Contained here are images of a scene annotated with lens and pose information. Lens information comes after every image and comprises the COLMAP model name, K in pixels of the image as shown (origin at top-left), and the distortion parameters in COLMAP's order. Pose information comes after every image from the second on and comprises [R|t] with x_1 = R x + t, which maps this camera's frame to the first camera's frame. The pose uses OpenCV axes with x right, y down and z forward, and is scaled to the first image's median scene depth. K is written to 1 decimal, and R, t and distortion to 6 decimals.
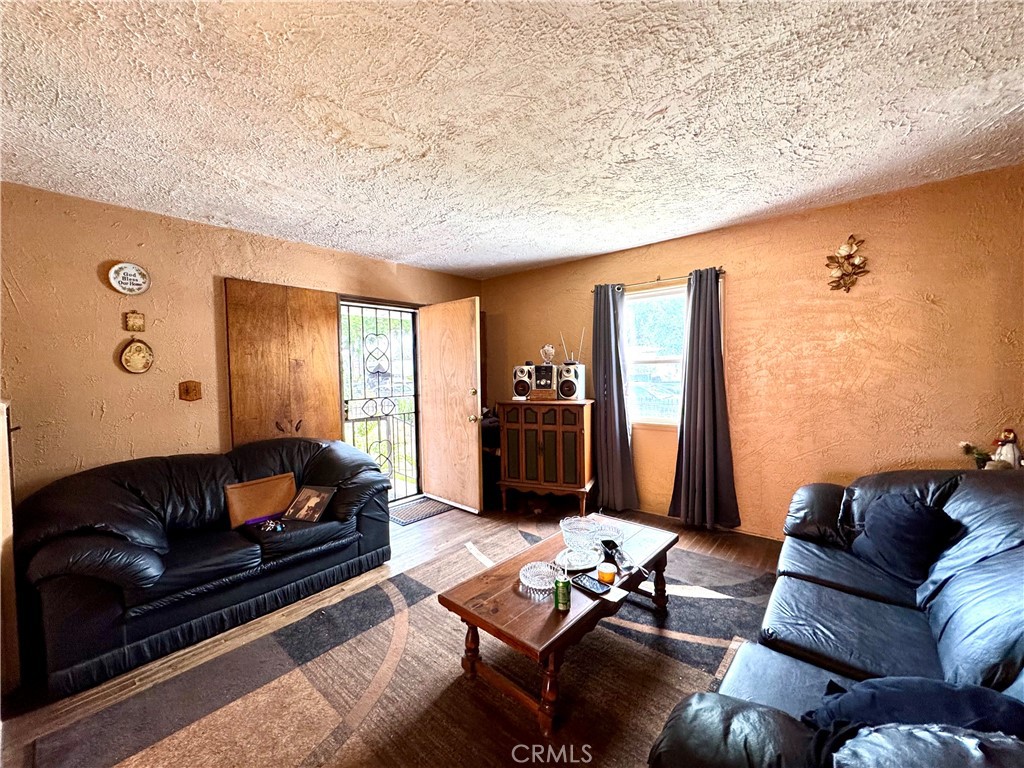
lens RADIAL K [[408.2, 0, 513.9], [0, 408.2, 385.3], [0, 0, 1]] dist [-0.000963, -0.000072]
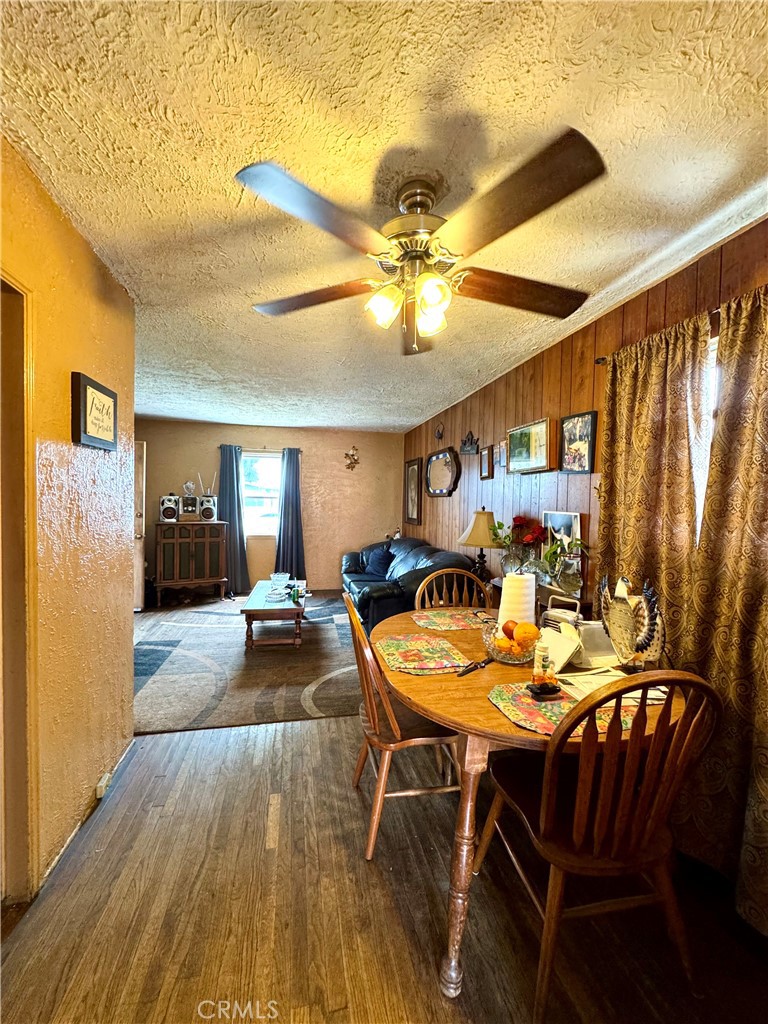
lens RADIAL K [[408.2, 0, 382.4], [0, 408.2, 513.6], [0, 0, 1]] dist [-0.000963, -0.000072]
pose [[0.615715, 0.009137, 0.787916, -0.710572], [-0.001909, 0.999947, -0.010104, 0.025376], [-0.787967, 0.004717, 0.615700, -0.431095]]
